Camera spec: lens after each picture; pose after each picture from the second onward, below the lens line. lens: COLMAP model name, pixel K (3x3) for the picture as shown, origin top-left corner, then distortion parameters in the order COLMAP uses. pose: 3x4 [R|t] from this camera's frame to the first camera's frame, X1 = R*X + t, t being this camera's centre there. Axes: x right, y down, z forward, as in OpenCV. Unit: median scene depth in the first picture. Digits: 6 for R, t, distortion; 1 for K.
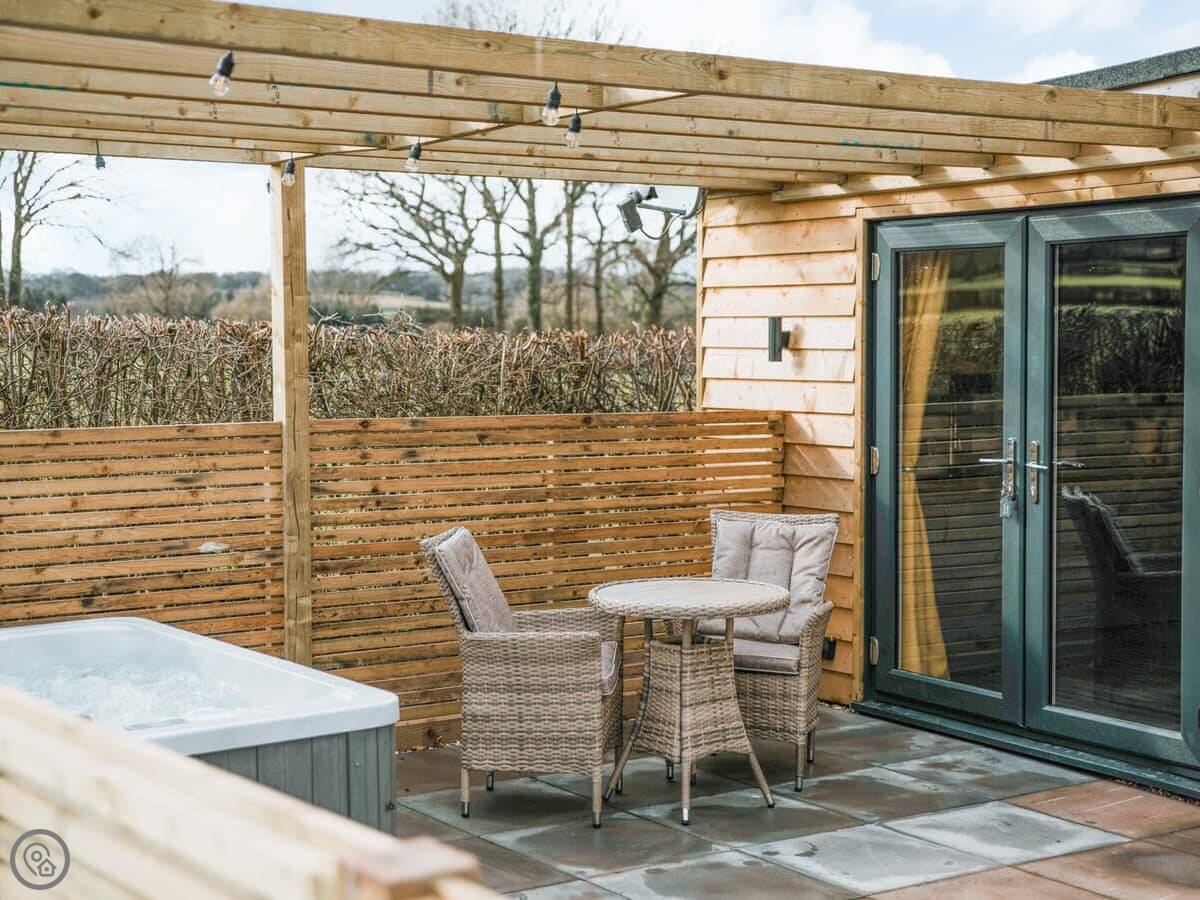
lens RADIAL K [[1896.4, 0, 600.0], [0, 1896.4, 450.0], [0, 0, 1]] dist [0.106077, -0.040024]
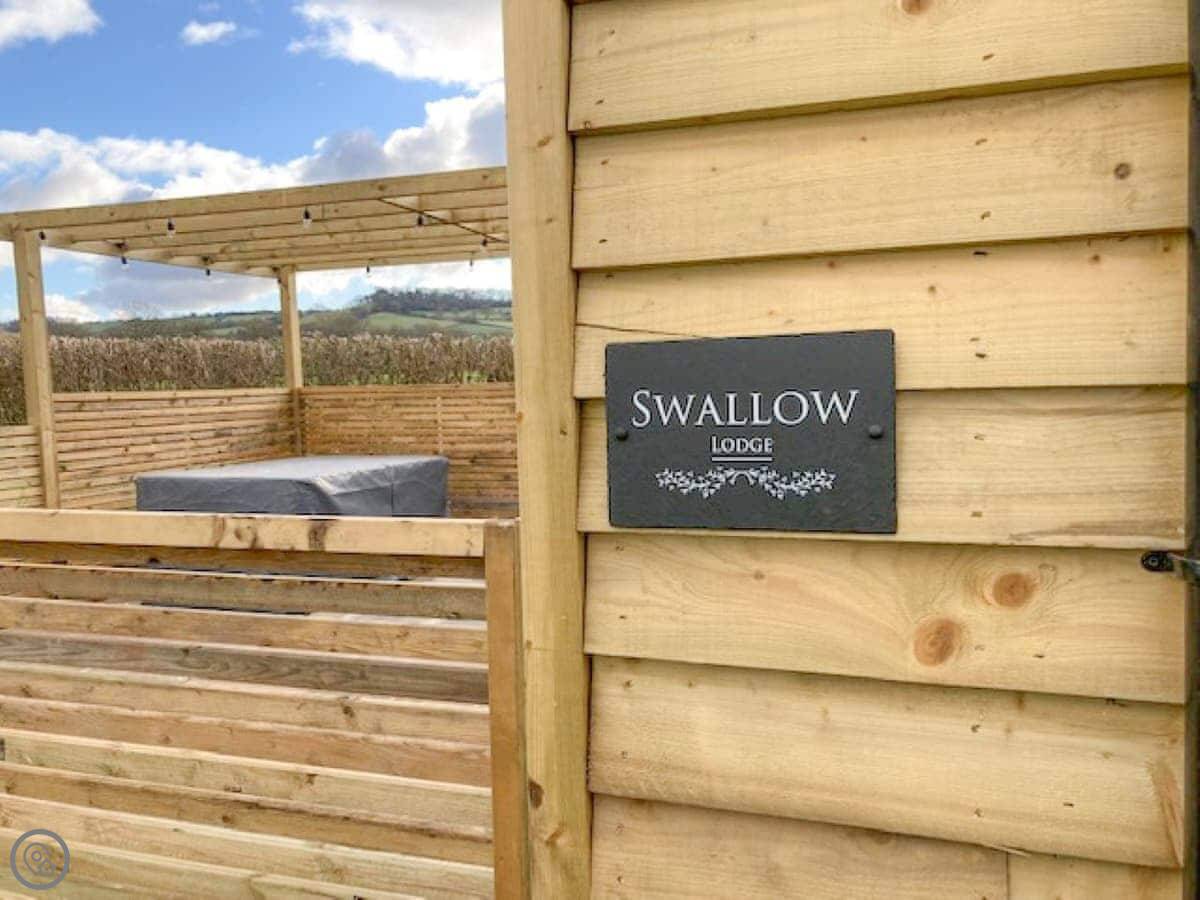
lens RADIAL K [[981.4, 0, 617.4], [0, 981.4, 453.1], [0, 0, 1]] dist [-0.008141, -0.014334]
pose [[0.627670, 0.044936, -0.777182, 0.690075], [-0.019303, 0.998924, 0.042167, 0.017304], [0.778240, -0.011464, 0.627862, 0.385507]]
